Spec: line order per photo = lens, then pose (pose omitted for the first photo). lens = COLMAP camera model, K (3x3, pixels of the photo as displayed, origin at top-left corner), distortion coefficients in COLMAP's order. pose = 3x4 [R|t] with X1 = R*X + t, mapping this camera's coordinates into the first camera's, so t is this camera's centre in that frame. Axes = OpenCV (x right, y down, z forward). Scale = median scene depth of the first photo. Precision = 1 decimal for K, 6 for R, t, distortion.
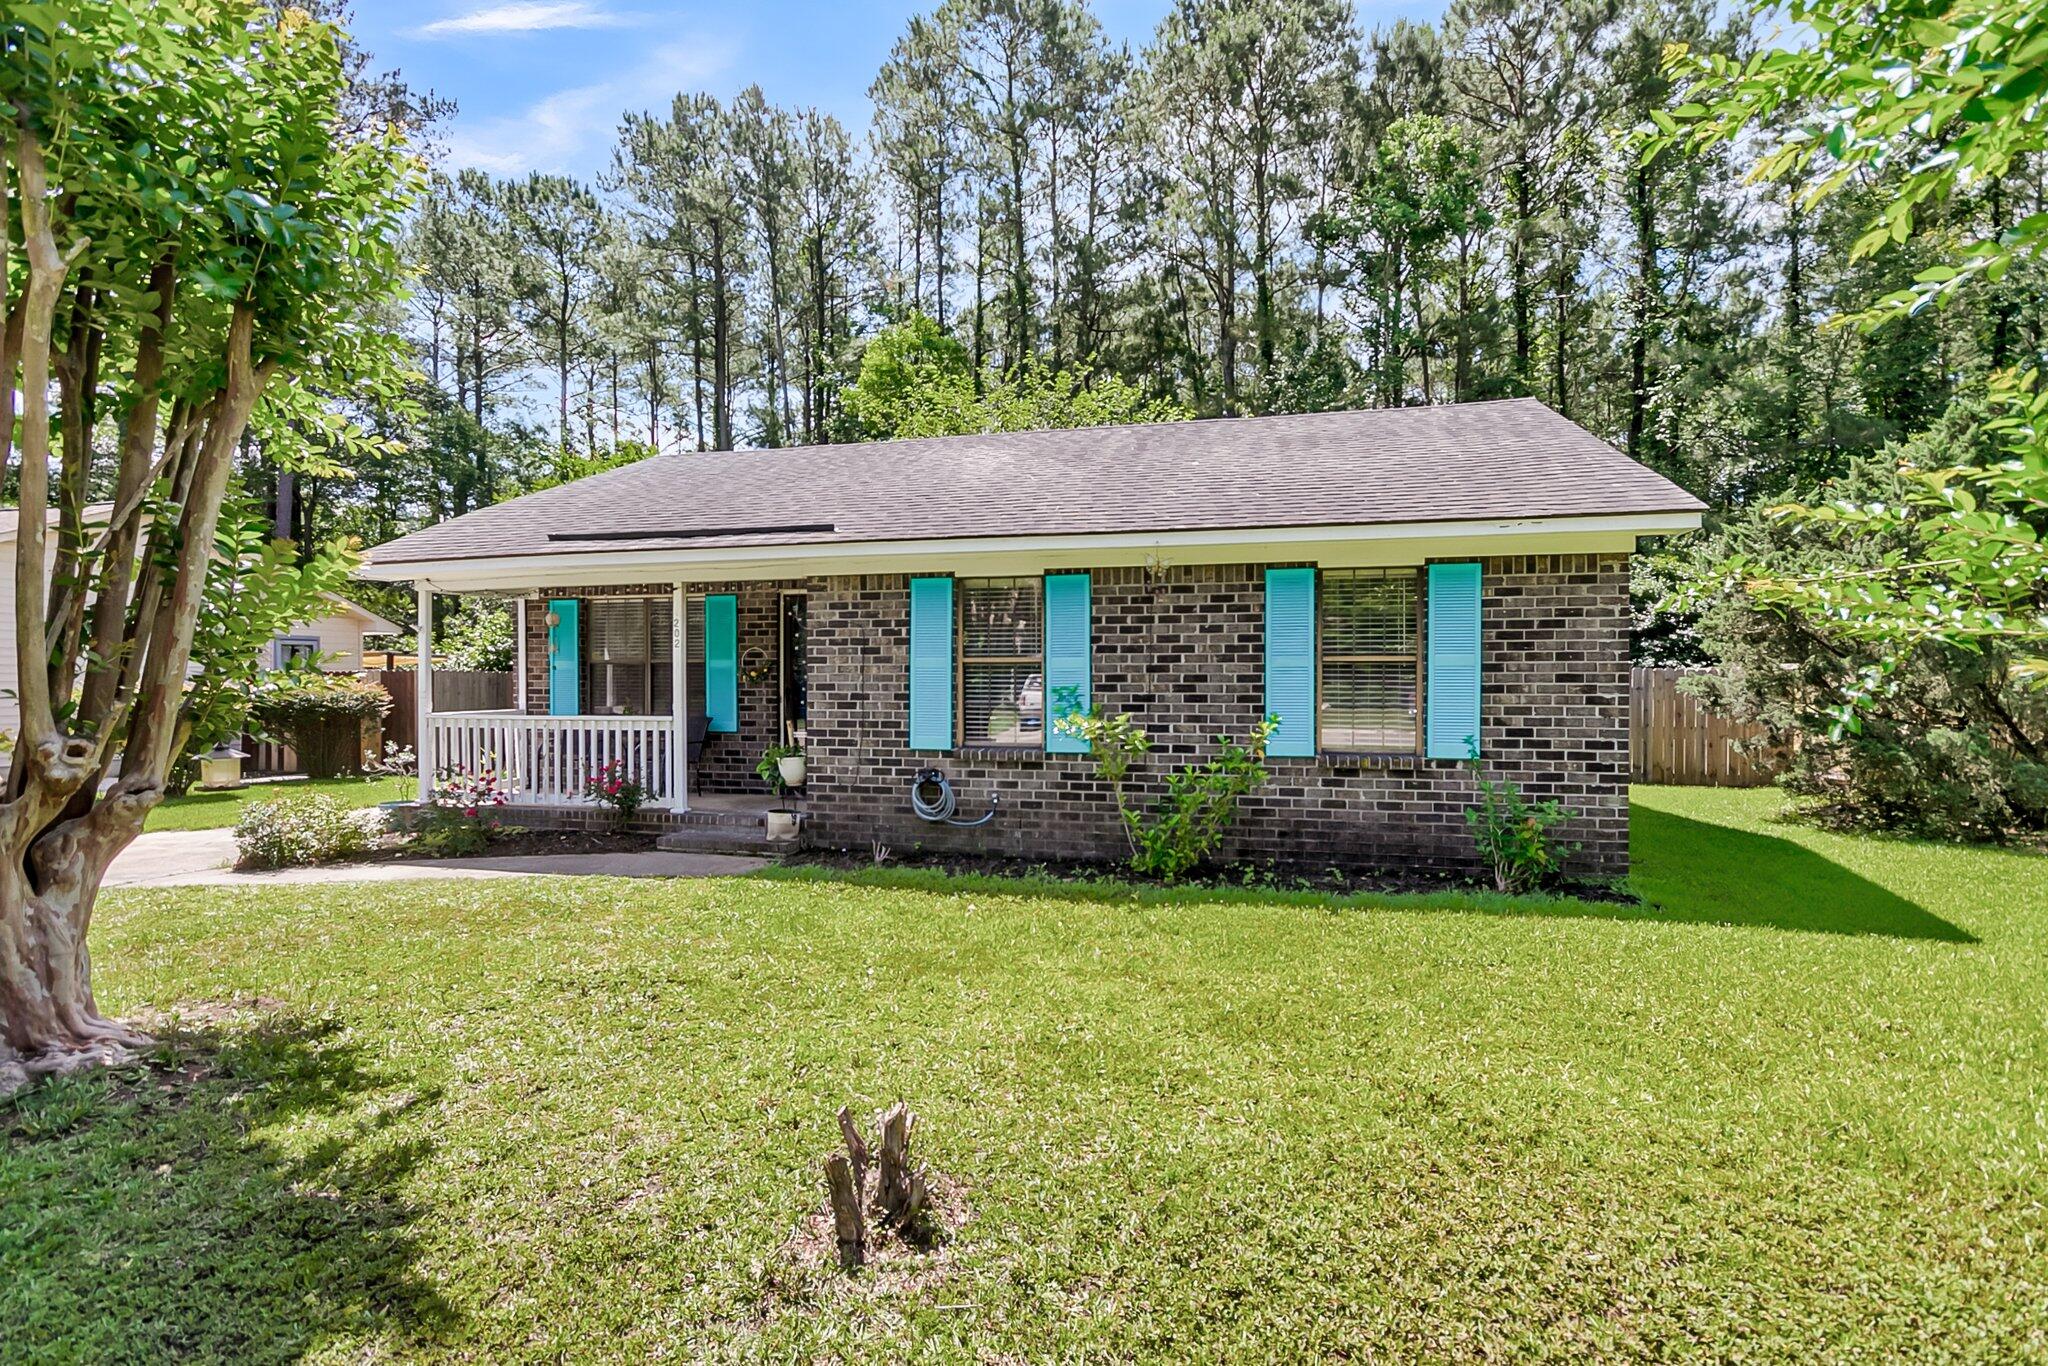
lens RADIAL K [[948.5, 0, 1013.2], [0, 948.5, 729.2], [0, 0, 1]] dist [0.005348, 0.001153]
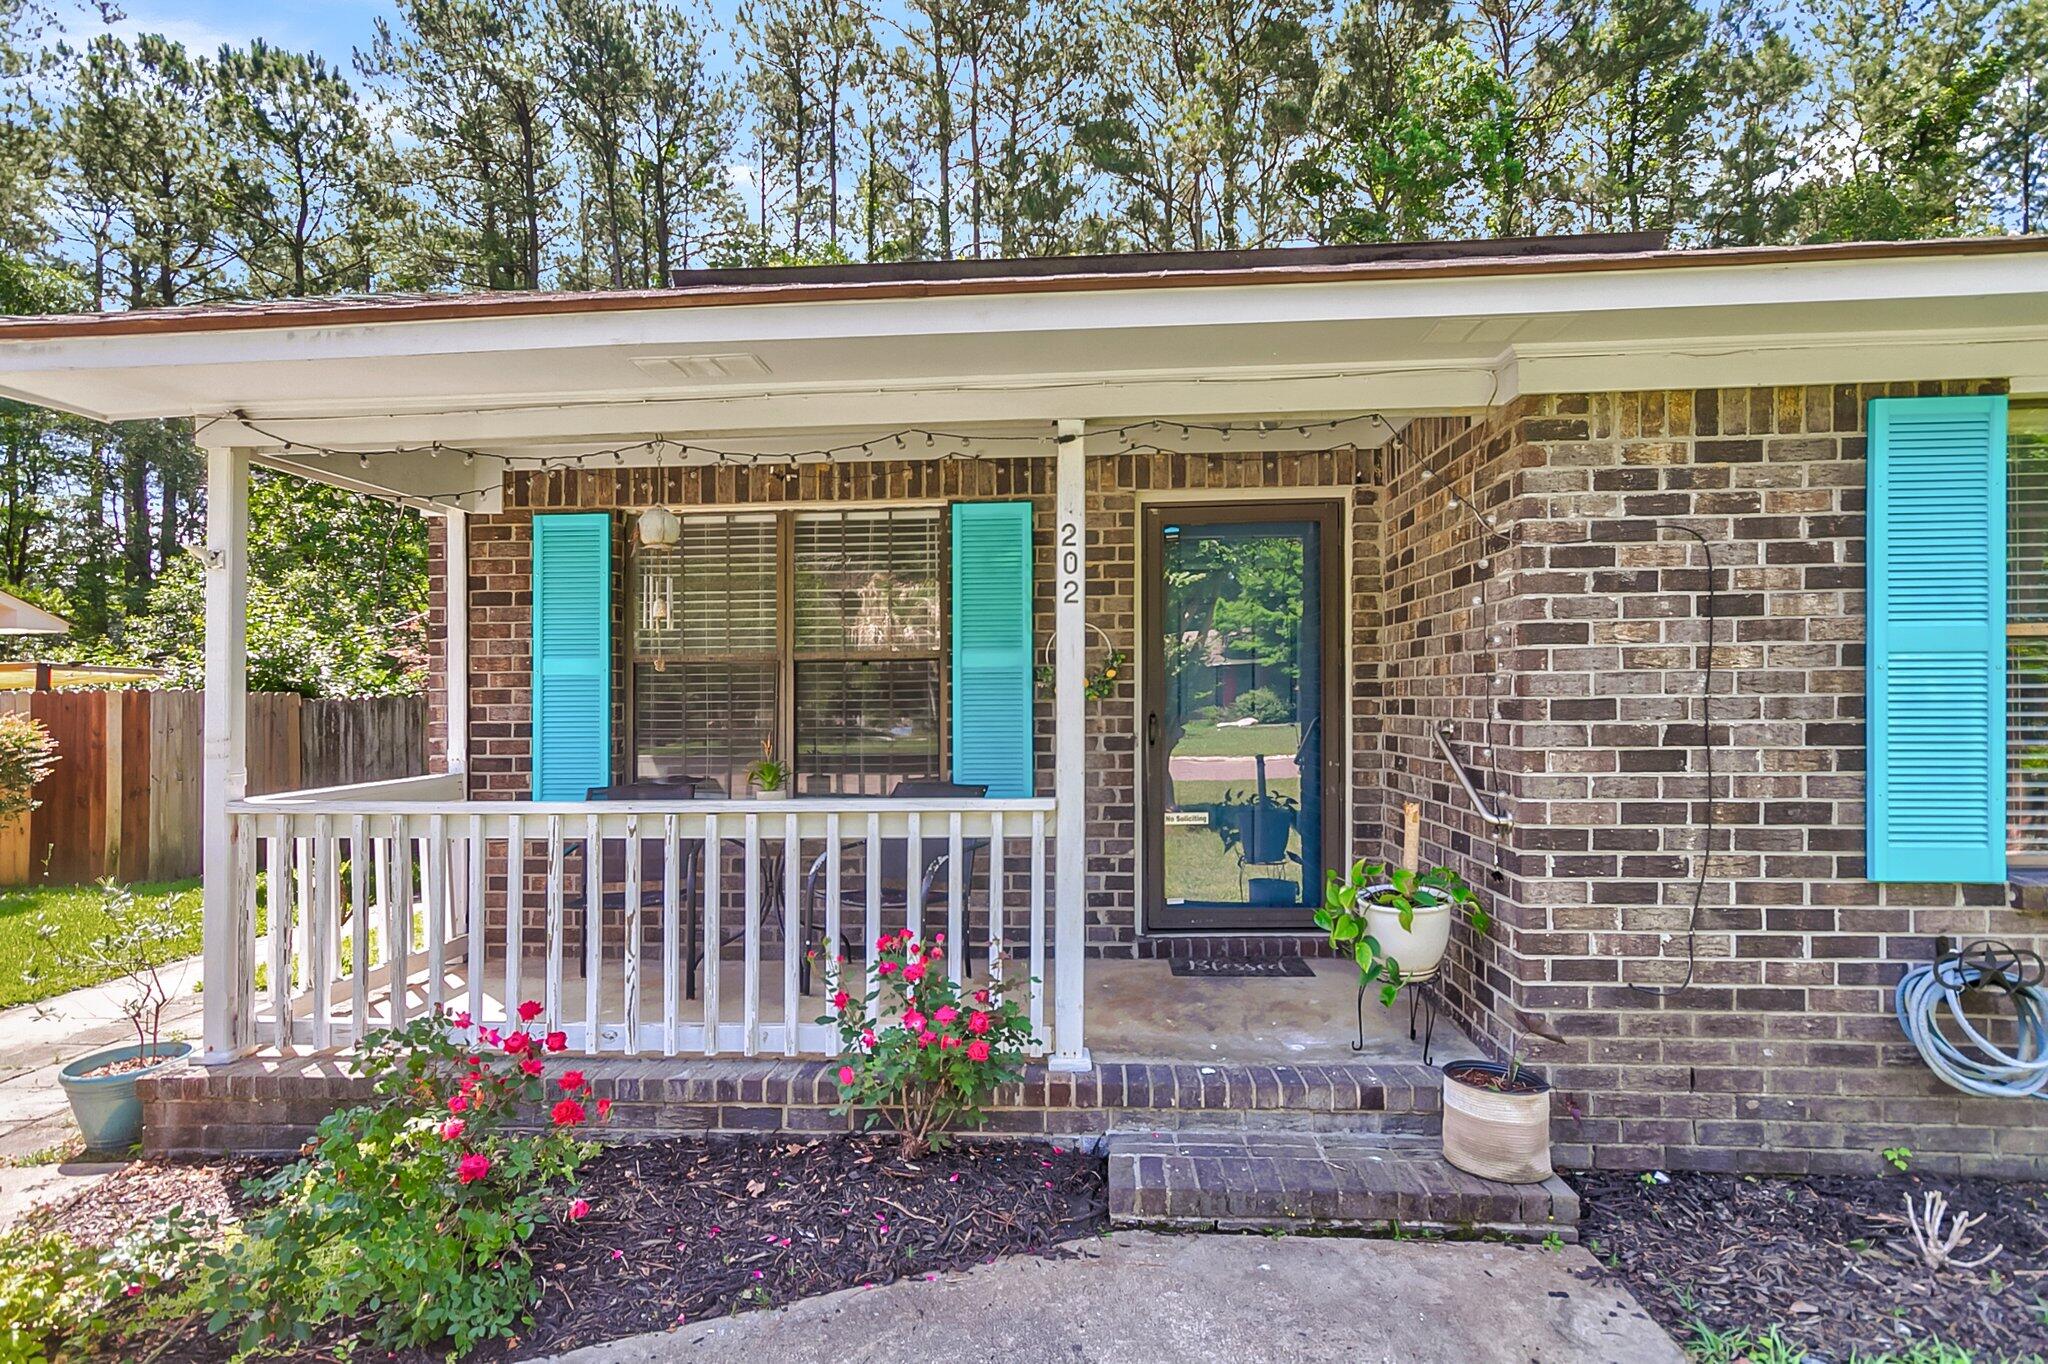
lens RADIAL K [[983.1, 0, 1012.0], [0, 983.1, 719.6], [0, 0, 1]] dist [0.015777, 0.000459]
pose [[0.979660, -0.014644, 0.200127, -0.525453], [0.020934, 0.999350, -0.029347, -0.037478], [-0.199567, 0.032939, 0.979330, 0.746696]]
